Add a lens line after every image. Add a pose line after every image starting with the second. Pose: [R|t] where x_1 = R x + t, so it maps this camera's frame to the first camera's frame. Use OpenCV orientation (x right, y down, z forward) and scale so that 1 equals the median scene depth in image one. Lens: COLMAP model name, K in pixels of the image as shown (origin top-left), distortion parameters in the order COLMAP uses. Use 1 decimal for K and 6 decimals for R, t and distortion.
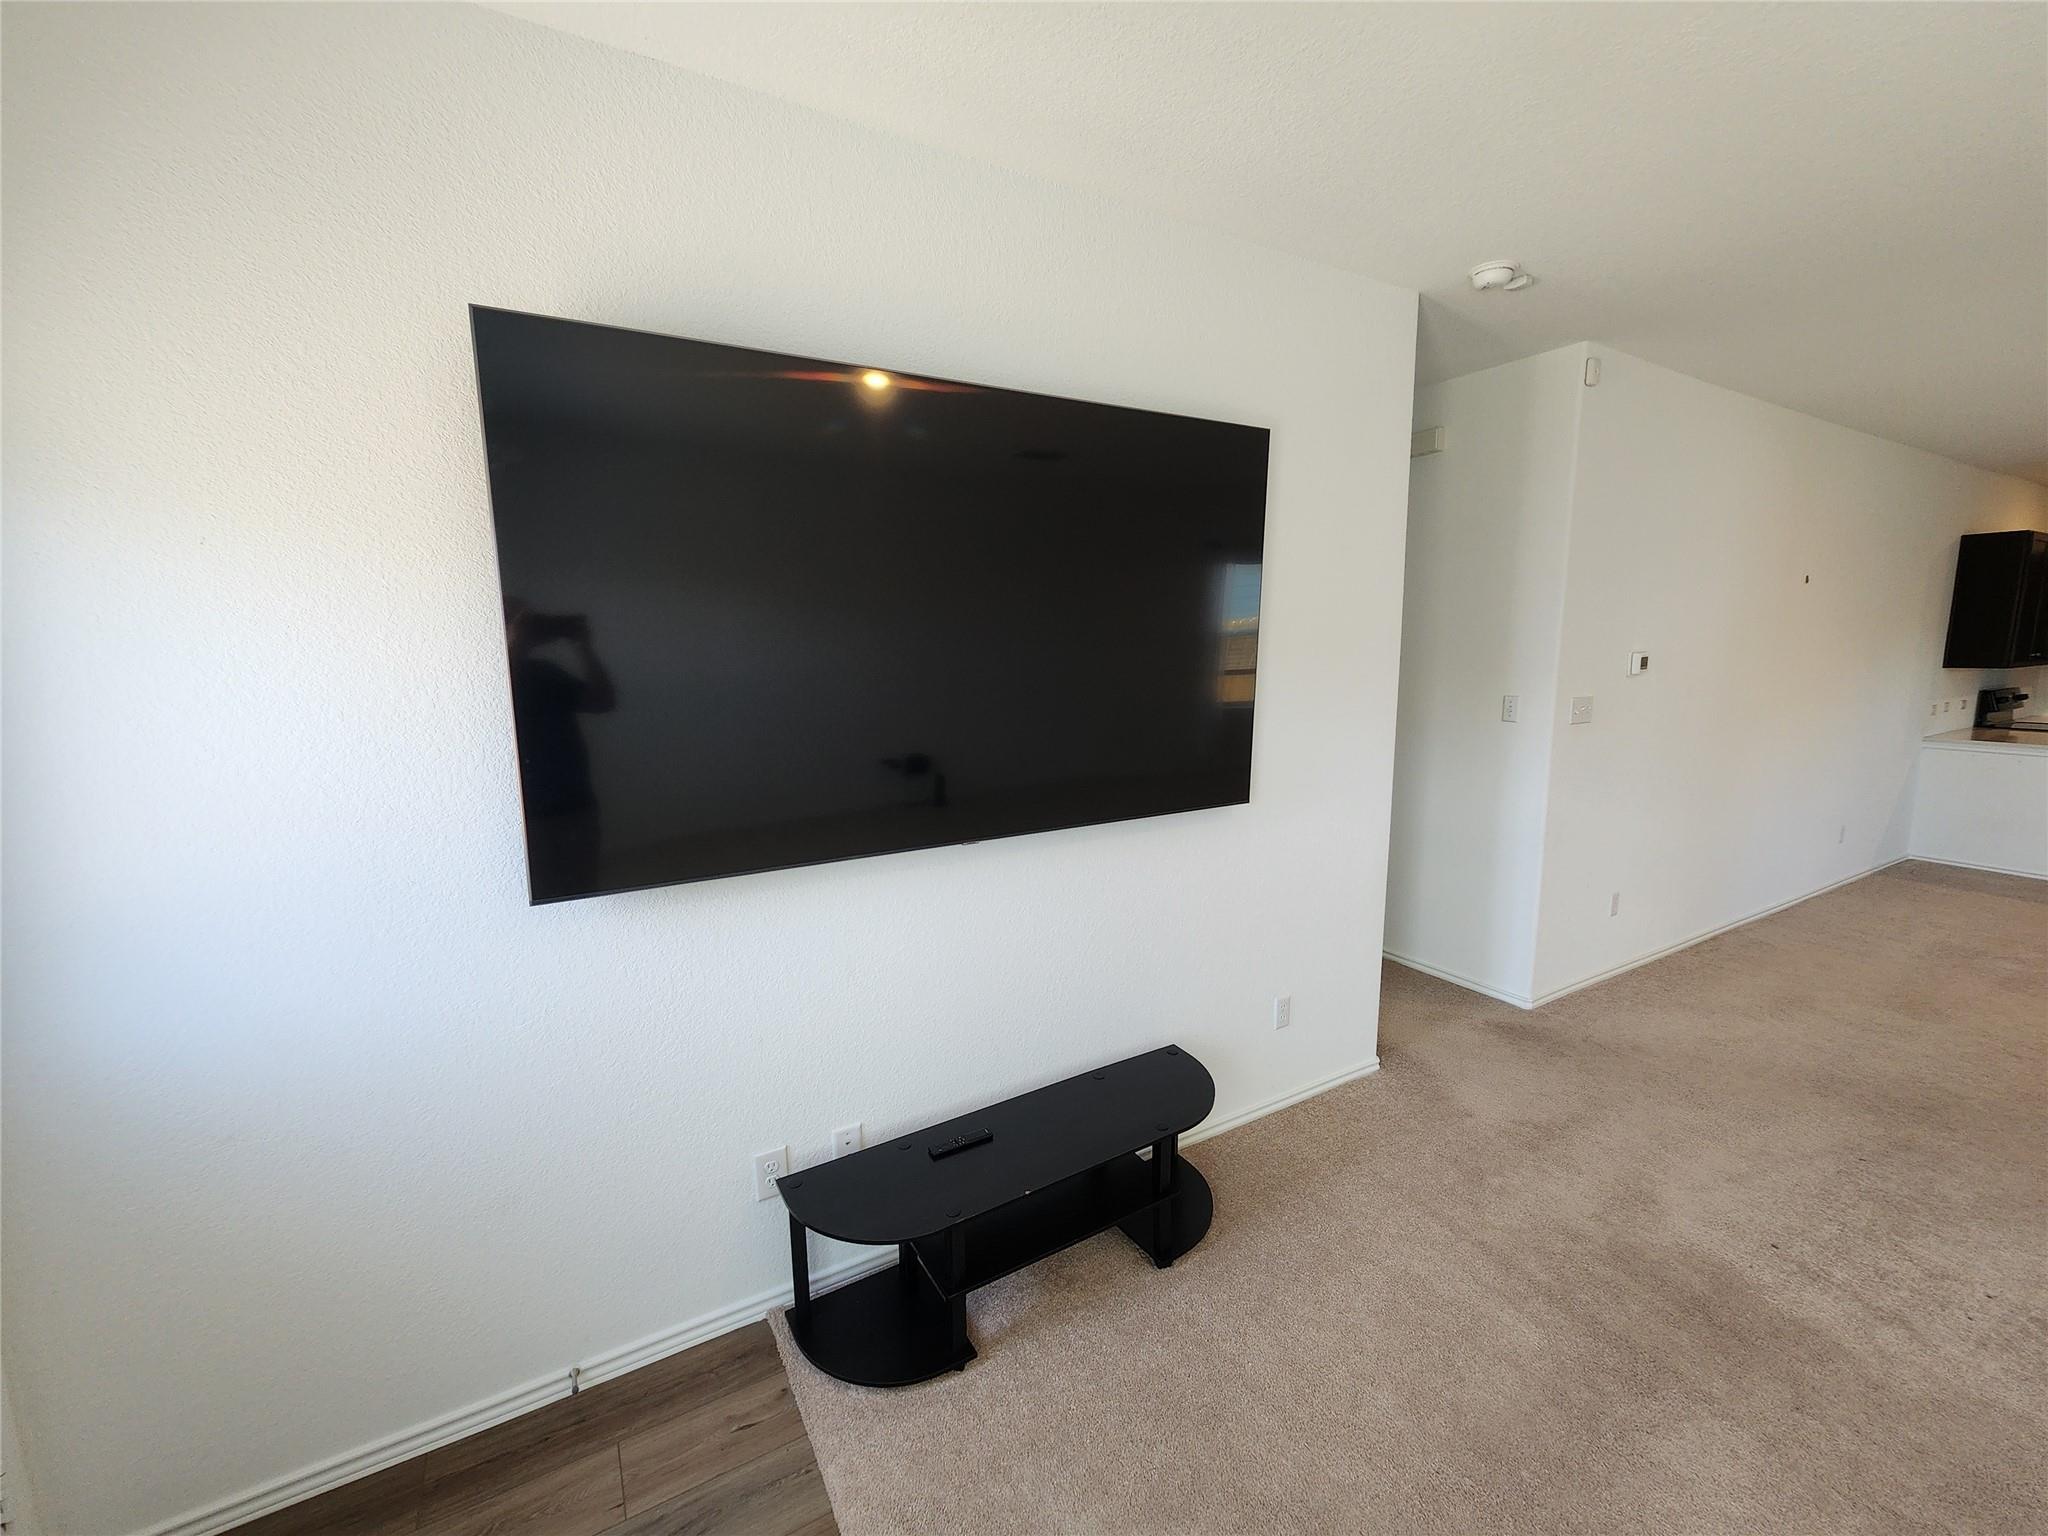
lens RADIAL K [[838.8, 0, 1026.7], [0, 838.8, 765.9], [0, 0, 1]] dist [-0.000382, -0.000168]
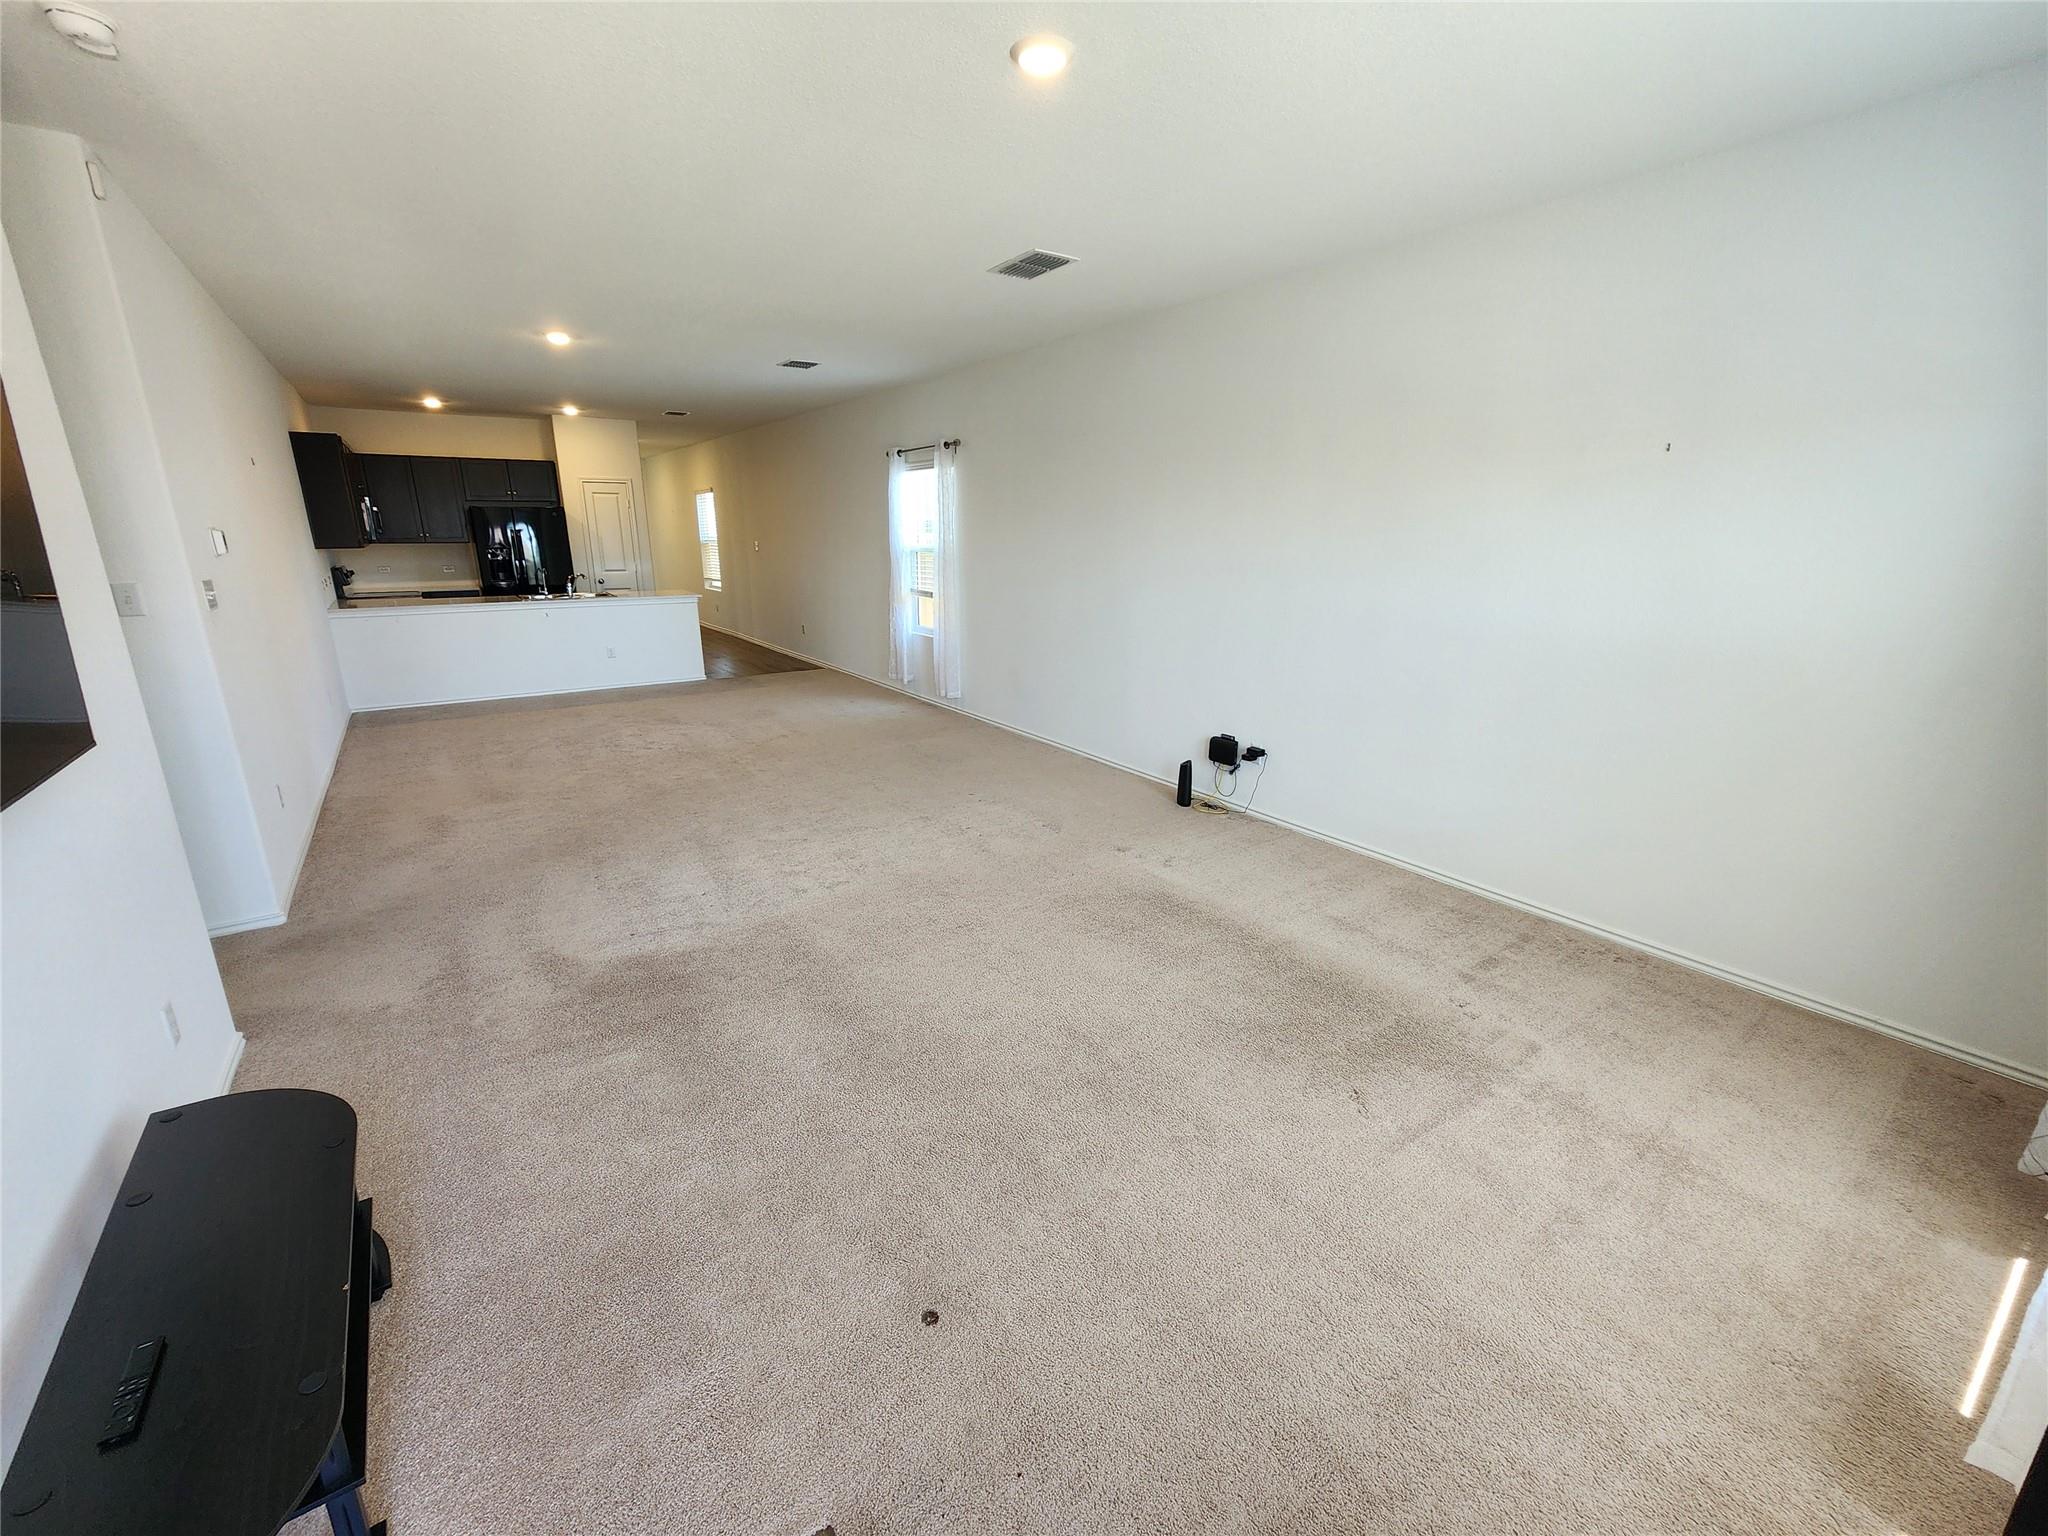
lens RADIAL K [[838.8, 0, 1026.7], [0, 838.8, 765.9], [0, 0, 1]] dist [-0.000382, -0.000168]
pose [[-0.098715, -0.260750, 0.960346, -0.425590], [0.140254, 0.951781, 0.272841, -0.017613], [-0.985182, 0.161626, -0.057383, 0.274723]]
